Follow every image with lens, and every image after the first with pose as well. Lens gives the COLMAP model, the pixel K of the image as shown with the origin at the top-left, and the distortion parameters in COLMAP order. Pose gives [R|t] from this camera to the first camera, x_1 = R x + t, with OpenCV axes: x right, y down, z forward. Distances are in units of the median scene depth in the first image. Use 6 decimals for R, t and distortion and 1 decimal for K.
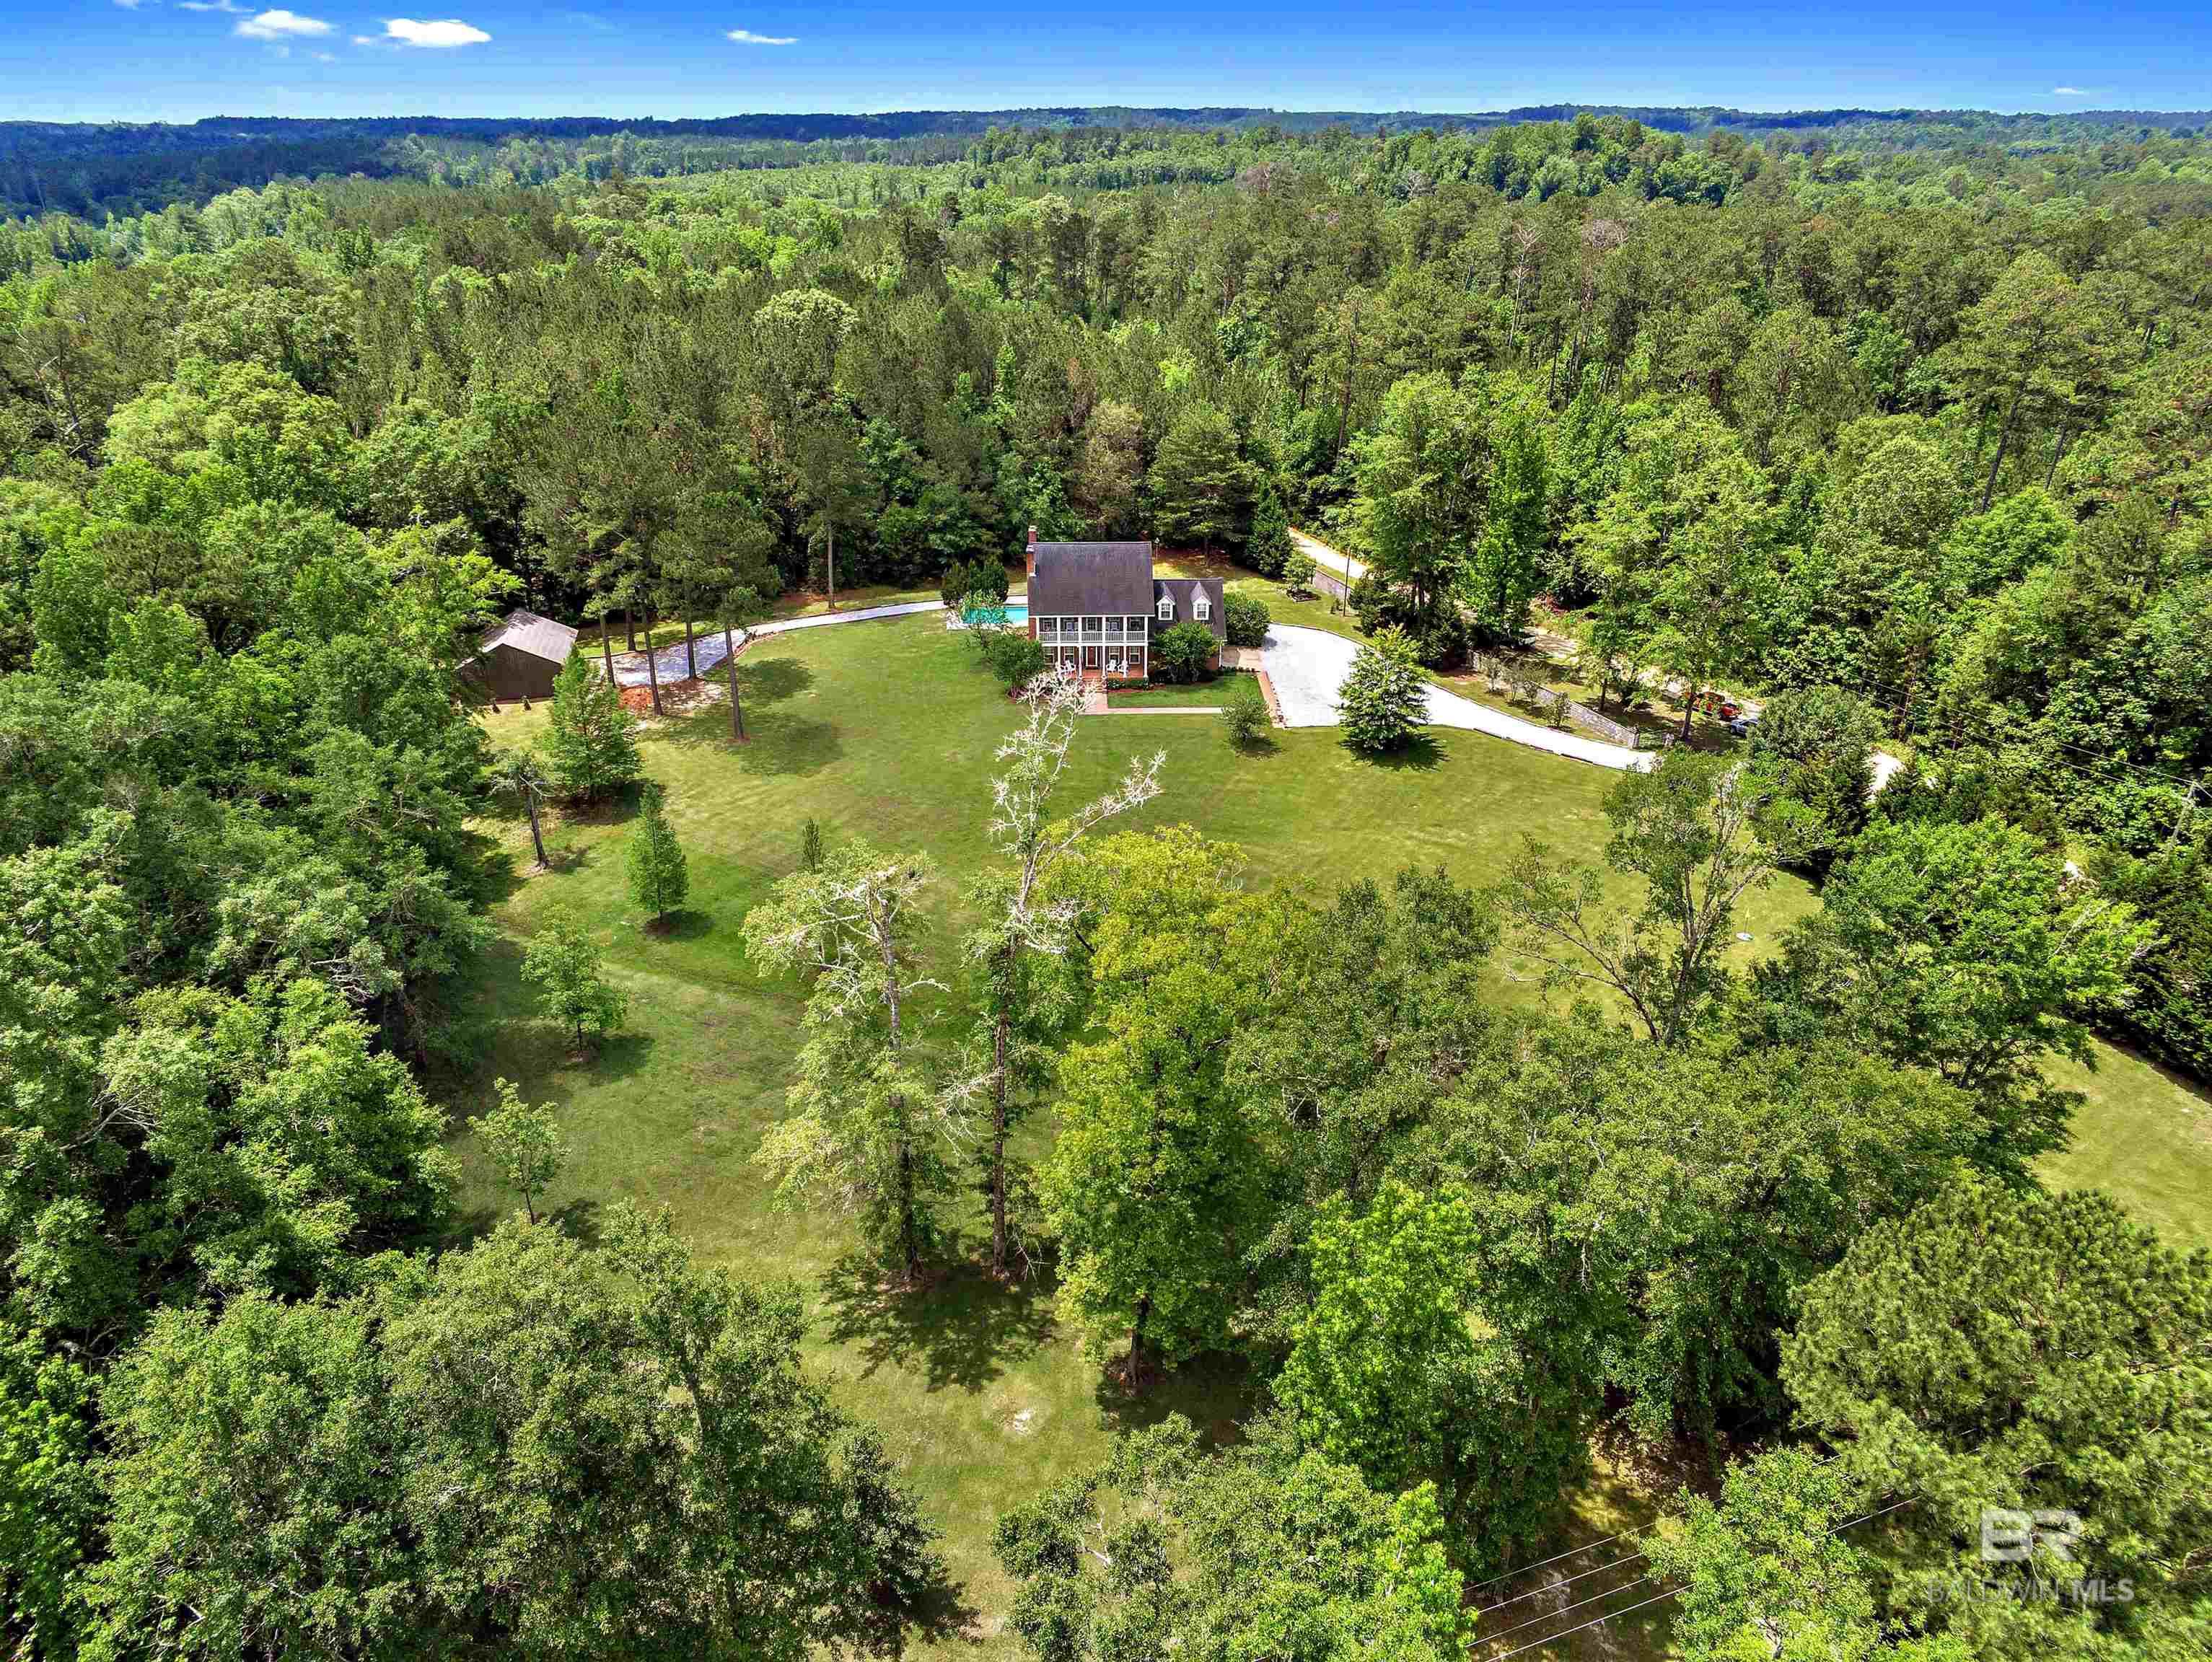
lens RADIAL K [[1407.7, 0, 1113.2], [0, 1407.7, 851.1], [0, 0, 1]] dist [-0.050391, 0.021957]
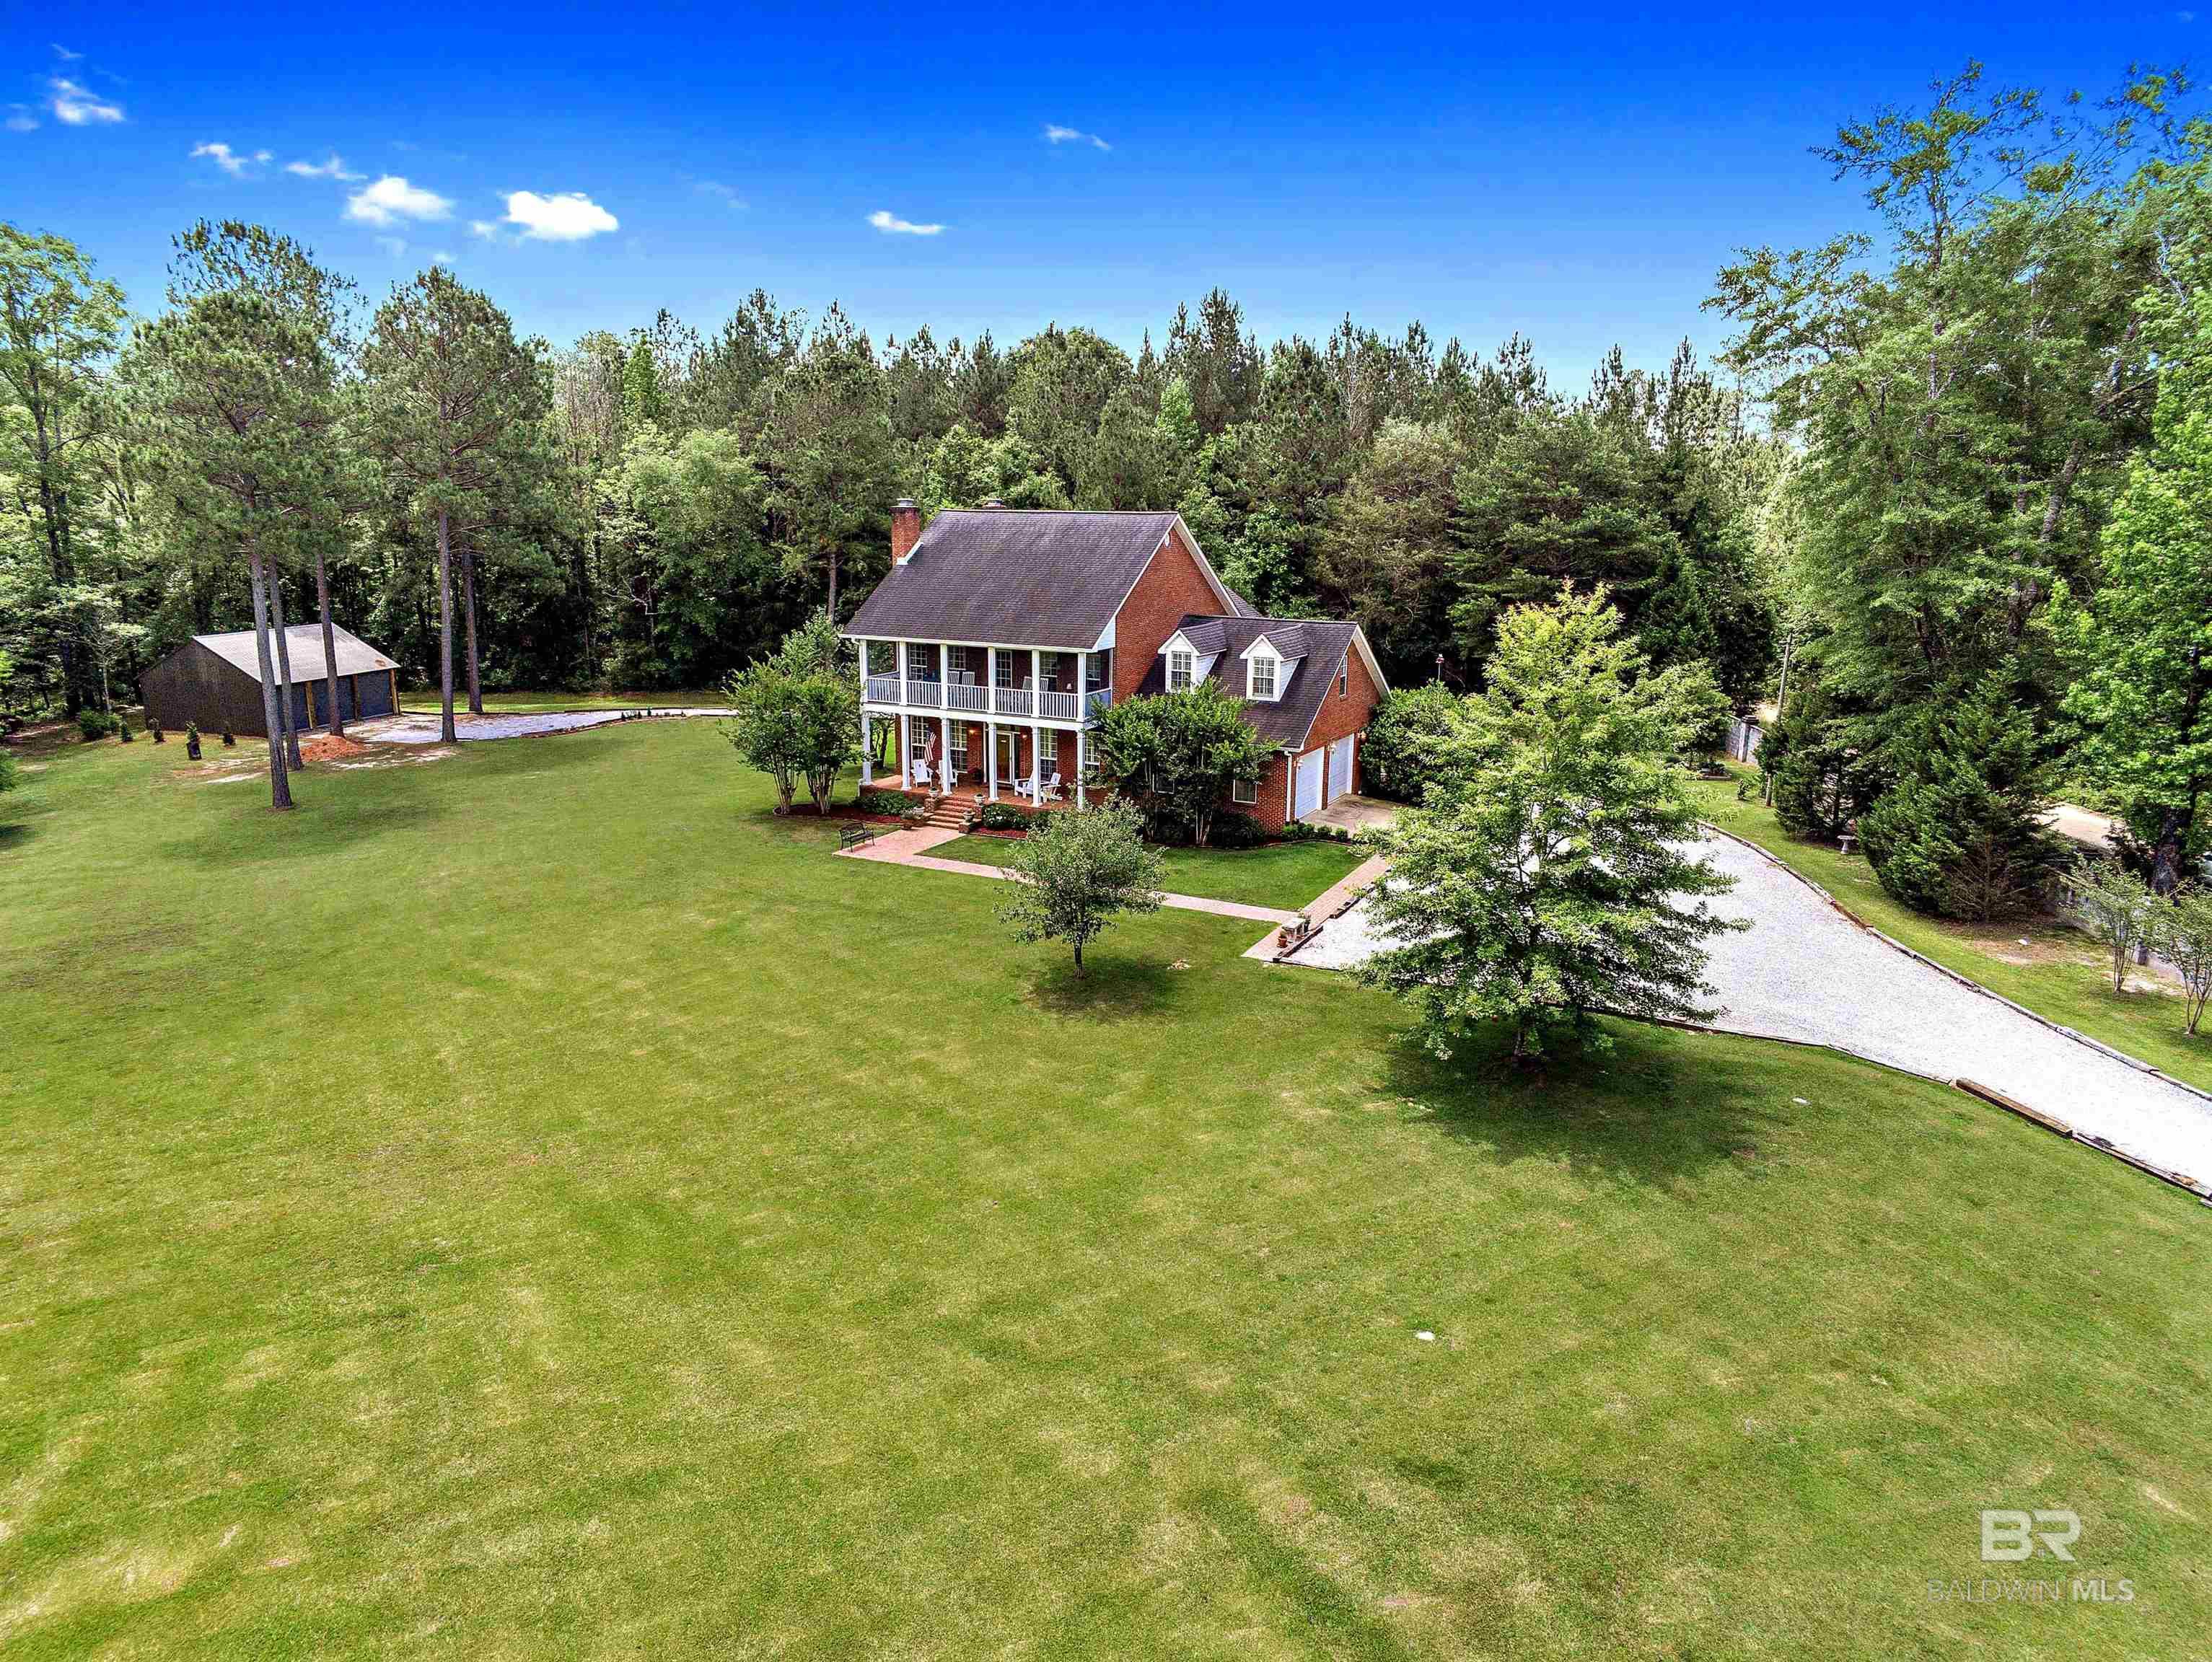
lens RADIAL K [[1407.7, 0, 1104.3], [0, 1407.7, 825.4], [0, 0, 1]] dist [-0.050391, 0.021957]
pose [[0.869518, 0.117811, -0.479645, 0.213498], [-0.237859, 0.950984, -0.197616, -0.041205], [0.432853, 0.285919, 0.854920, 0.637834]]
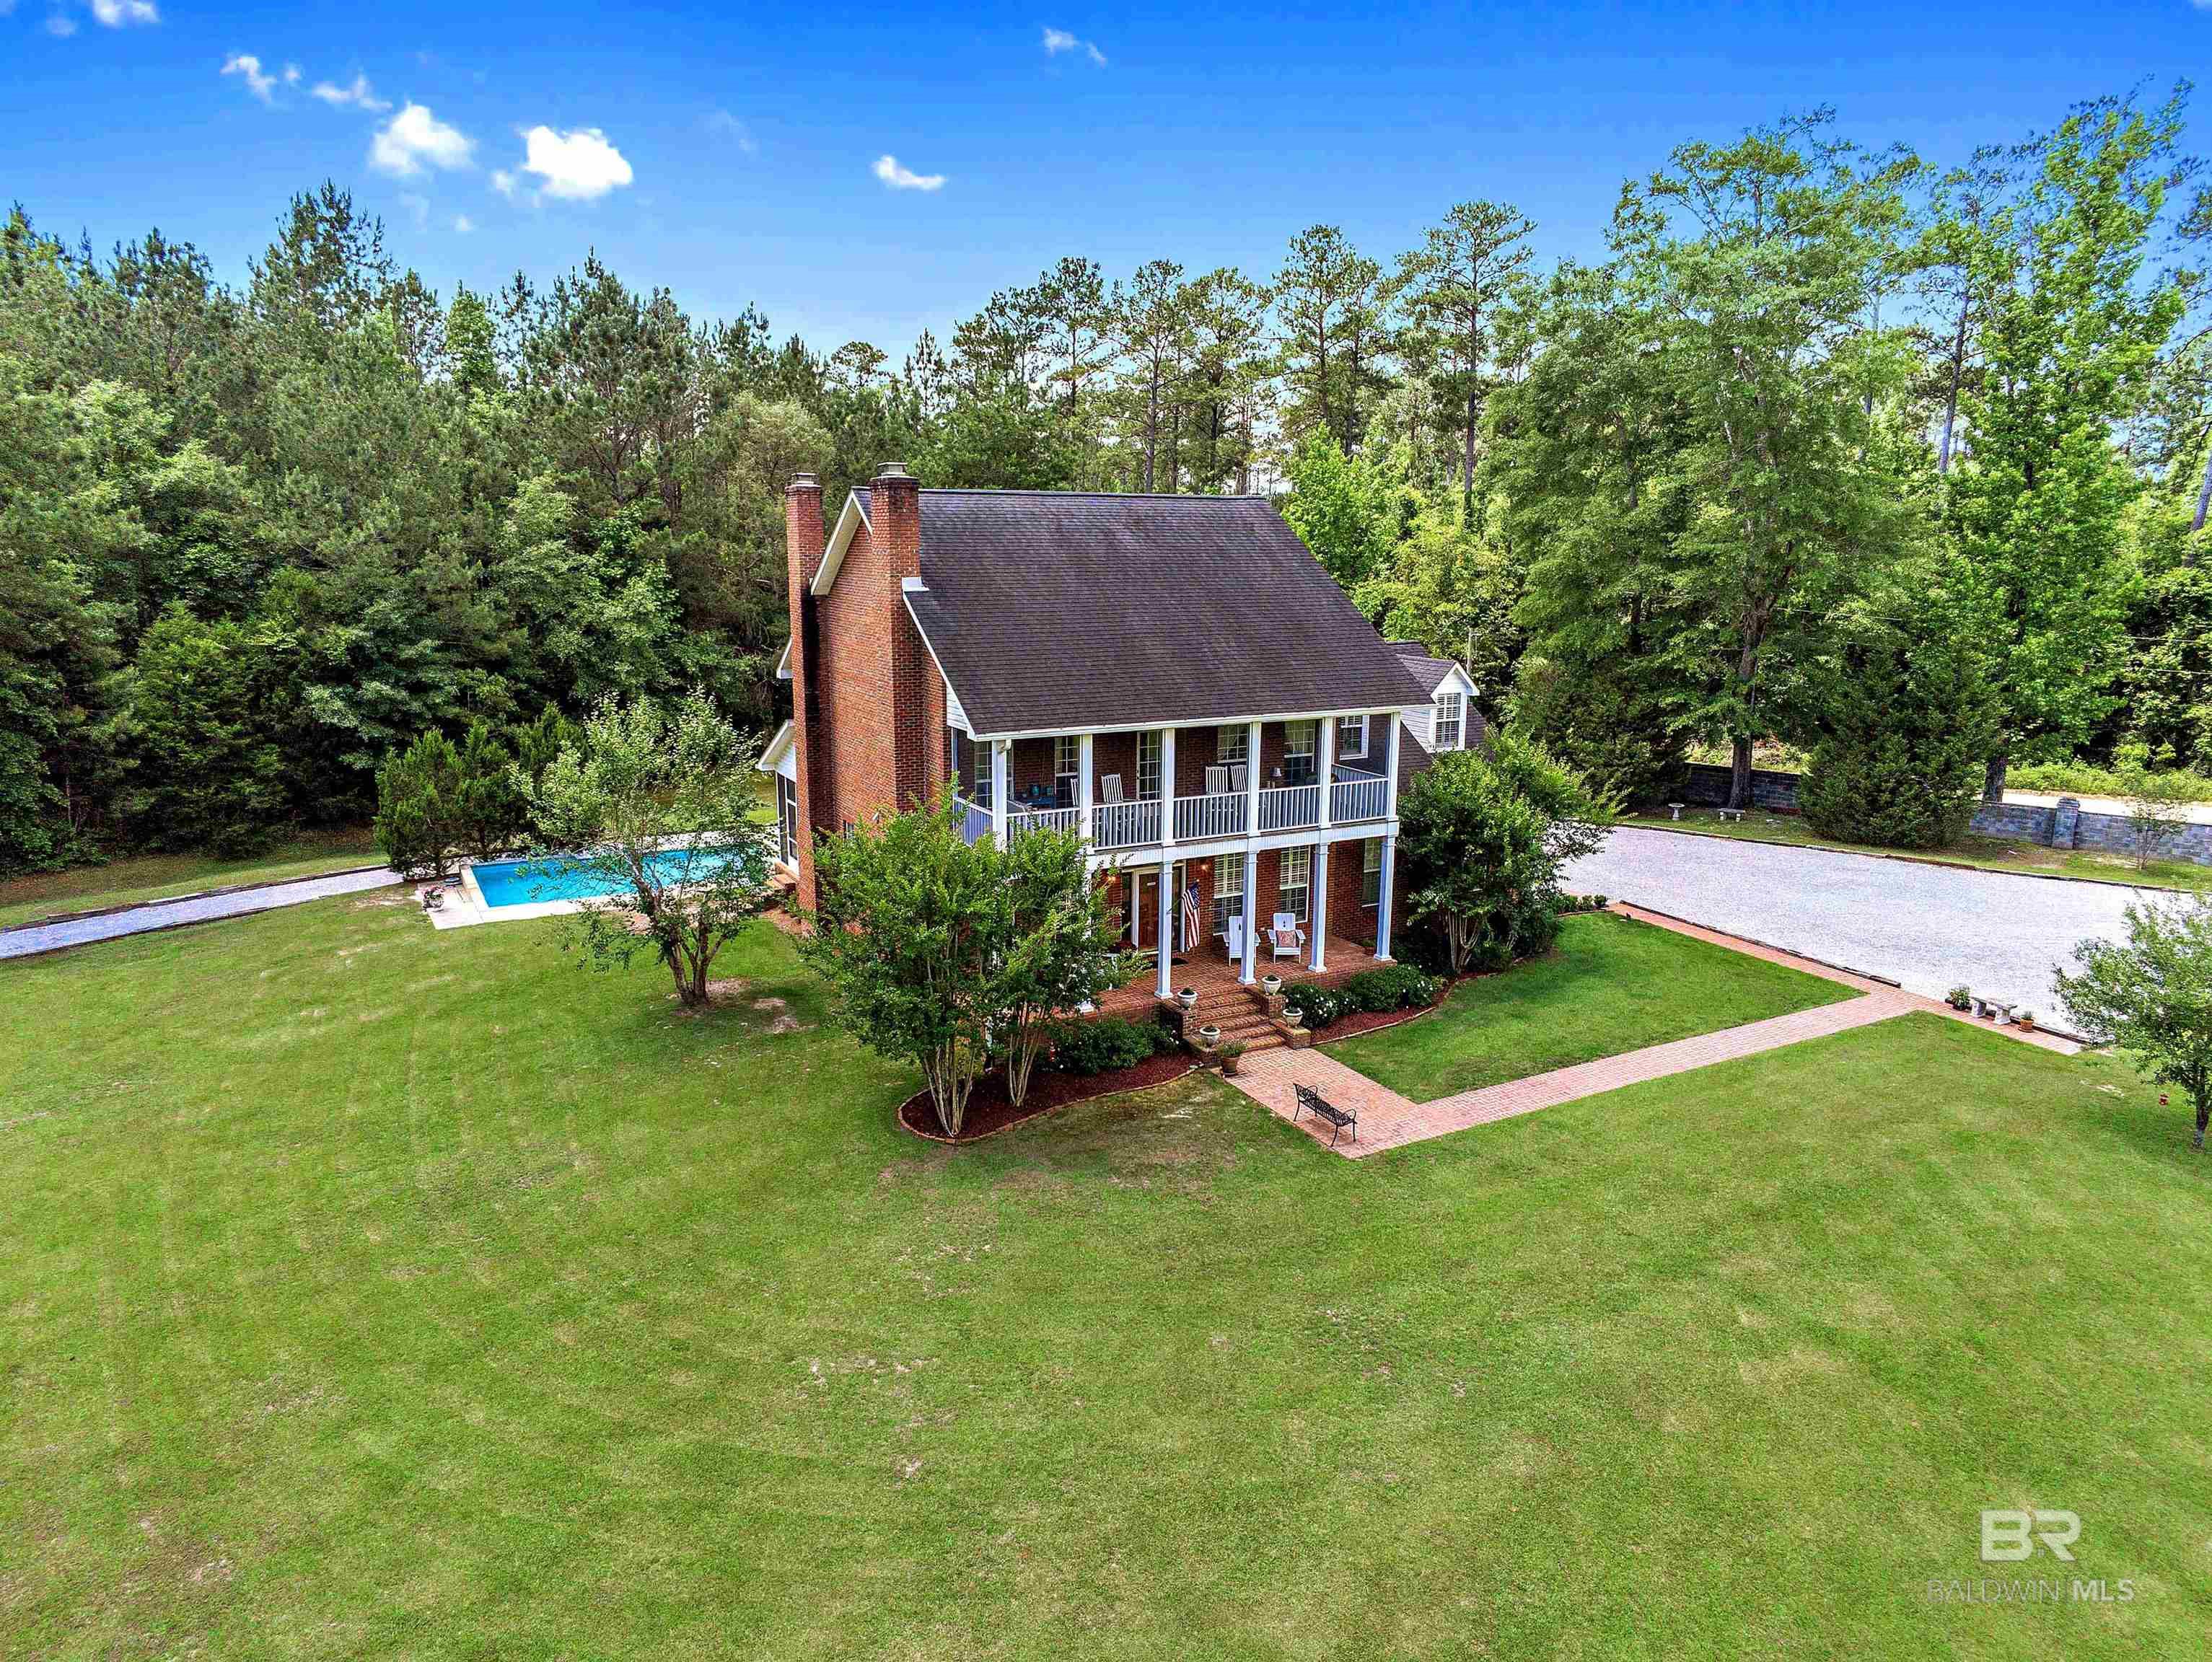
lens RADIAL K [[1407.7, 0, 1106.6], [0, 1407.7, 827.7], [0, 0, 1]] dist [-0.050391, 0.021957]
pose [[0.892538, -0.087129, 0.442474, -0.128650], [0.205748, 0.951767, -0.227610, -0.095547], [-0.401301, 0.294189, 0.867416, 0.762120]]
